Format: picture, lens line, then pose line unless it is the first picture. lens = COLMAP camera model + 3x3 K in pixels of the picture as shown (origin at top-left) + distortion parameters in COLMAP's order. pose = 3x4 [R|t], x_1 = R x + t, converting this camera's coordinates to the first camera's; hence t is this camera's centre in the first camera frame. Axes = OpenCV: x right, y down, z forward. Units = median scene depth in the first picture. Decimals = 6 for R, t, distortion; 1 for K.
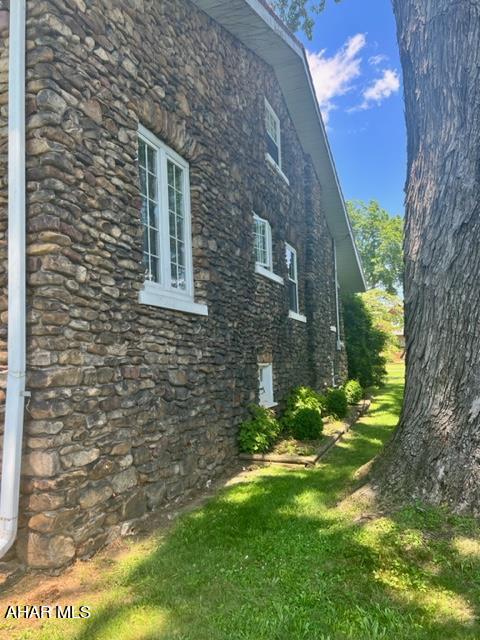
lens RADIAL K [[488.2, 0, 239.2], [0, 488.2, 323.3], [0, 0, 1]] dist [0.013053, -0.021689]
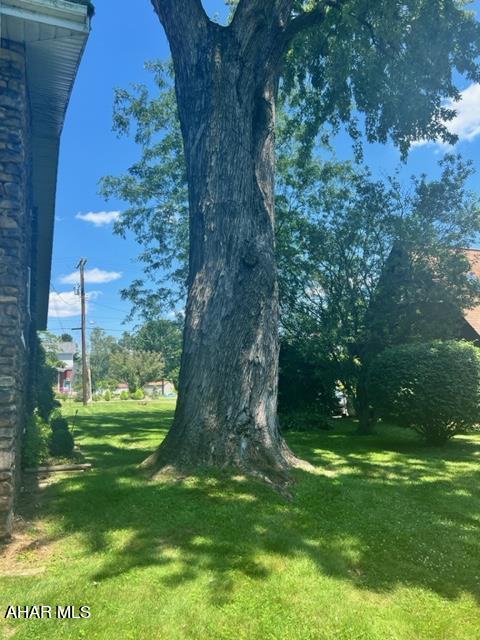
lens RADIAL K [[488.2, 0, 240.8], [0, 488.2, 317.9], [0, 0, 1]] dist [0.013053, -0.021689]
pose [[0.707955, 0.112084, 0.697306, -0.802528], [-0.047706, 0.992661, -0.111124, 0.016042], [-0.704644, 0.045405, 0.708107, -0.371372]]
